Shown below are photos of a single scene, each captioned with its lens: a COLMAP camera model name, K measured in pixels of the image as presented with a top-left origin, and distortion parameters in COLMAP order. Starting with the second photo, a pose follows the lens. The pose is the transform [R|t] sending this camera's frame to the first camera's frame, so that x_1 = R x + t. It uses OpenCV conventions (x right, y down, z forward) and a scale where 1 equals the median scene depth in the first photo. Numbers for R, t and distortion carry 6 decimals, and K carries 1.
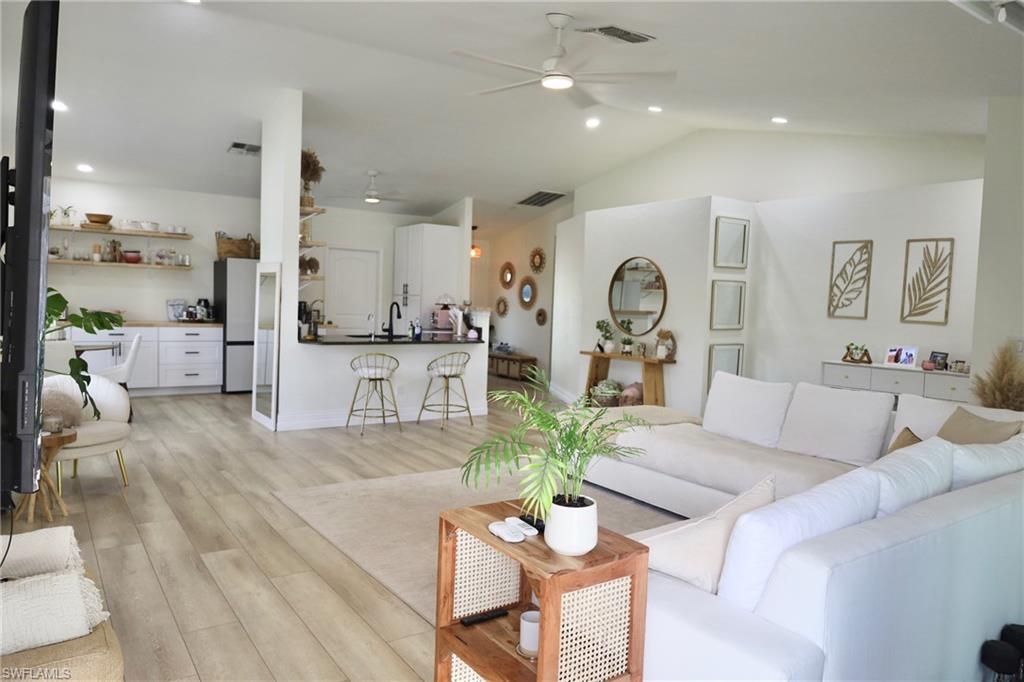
lens RADIAL K [[689.8, 0, 510.2], [0, 689.8, 334.1], [0, 0, 1]] dist [-0.017283, 0.004676]
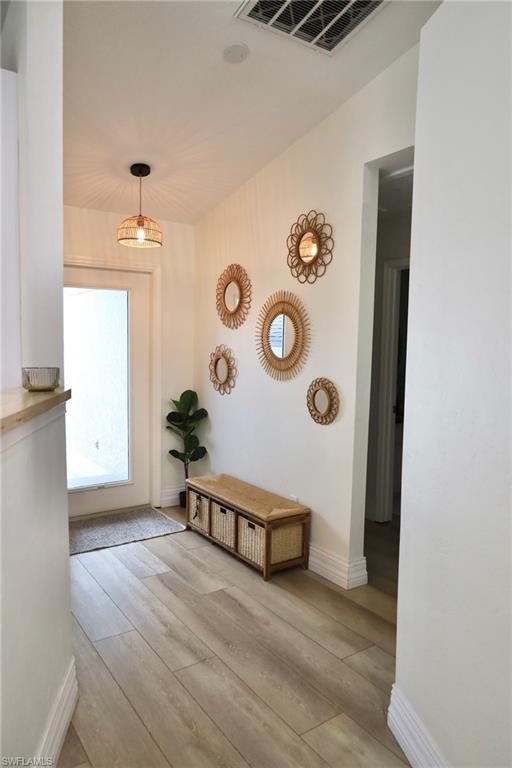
lens RADIAL K [[517.3, 0, 254.7], [0, 517.3, 384.0], [0, 0, 1]] dist [-0.017283, 0.004676]
pose [[0.999826, -0.018346, -0.003350, 0.014404], [0.018426, 0.999502, 0.025612, -0.060032], [0.002879, -0.025670, 0.999666, 1.055741]]
